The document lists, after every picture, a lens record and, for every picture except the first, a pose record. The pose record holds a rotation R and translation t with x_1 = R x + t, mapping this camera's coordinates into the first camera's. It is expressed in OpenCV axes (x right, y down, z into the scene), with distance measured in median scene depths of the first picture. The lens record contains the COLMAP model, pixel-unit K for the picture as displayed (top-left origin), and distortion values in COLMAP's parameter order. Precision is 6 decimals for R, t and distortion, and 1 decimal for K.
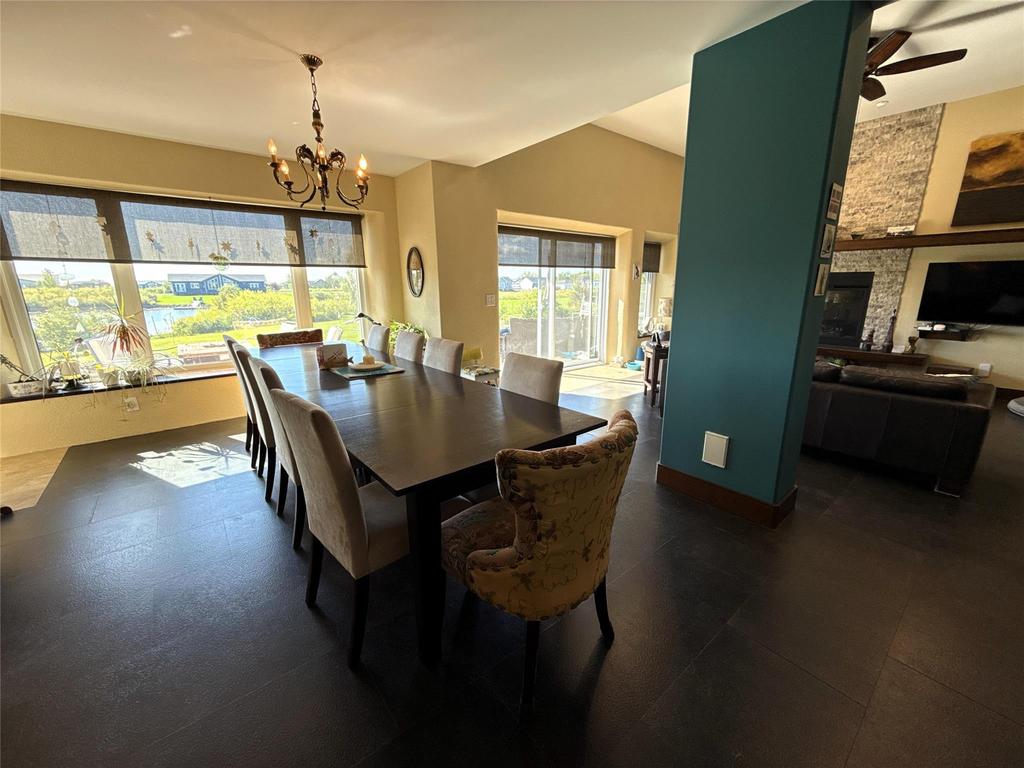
lens RADIAL K [[409.6, 0, 515.6], [0, 409.6, 384.0], [0, 0, 1]] dist [-0.001412, 0.000331]
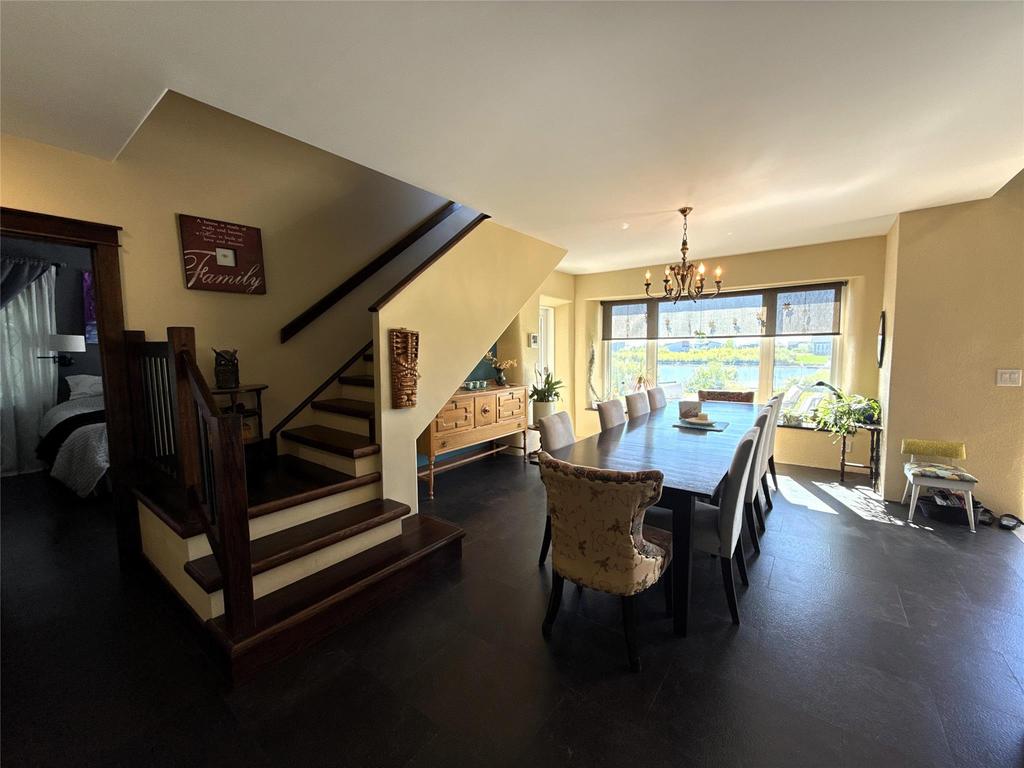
lens RADIAL K [[409.6, 0, 515.6], [0, 409.6, 384.0], [0, 0, 1]] dist [-0.001412, 0.000331]
pose [[0.240952, 0.086565, -0.966669, 0.410697], [-0.223241, 0.974251, 0.031599, -0.039931], [0.944513, 0.208187, 0.254072, 0.082550]]
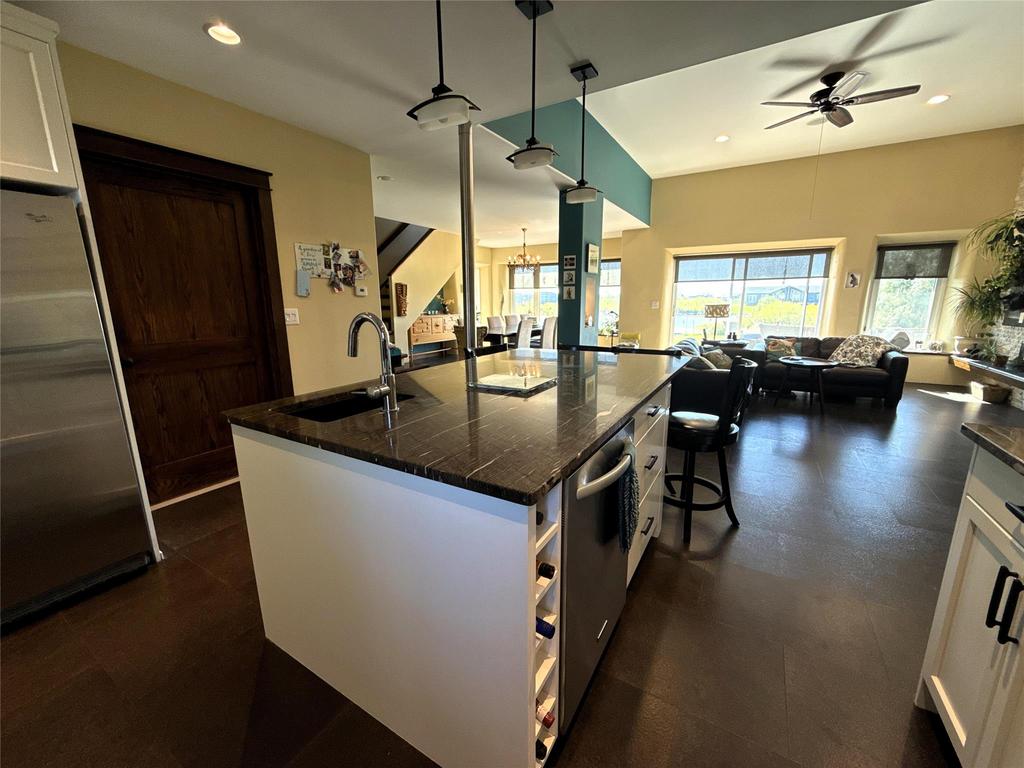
lens RADIAL K [[409.6, 0, 515.6], [0, 409.6, 384.0], [0, 0, 1]] dist [-0.001412, 0.000331]
pose [[0.342270, 0.193040, -0.919558, 1.353918], [-0.217119, 0.968430, 0.122485, 0.019999], [0.914172, 0.157731, 0.373377, -0.054479]]
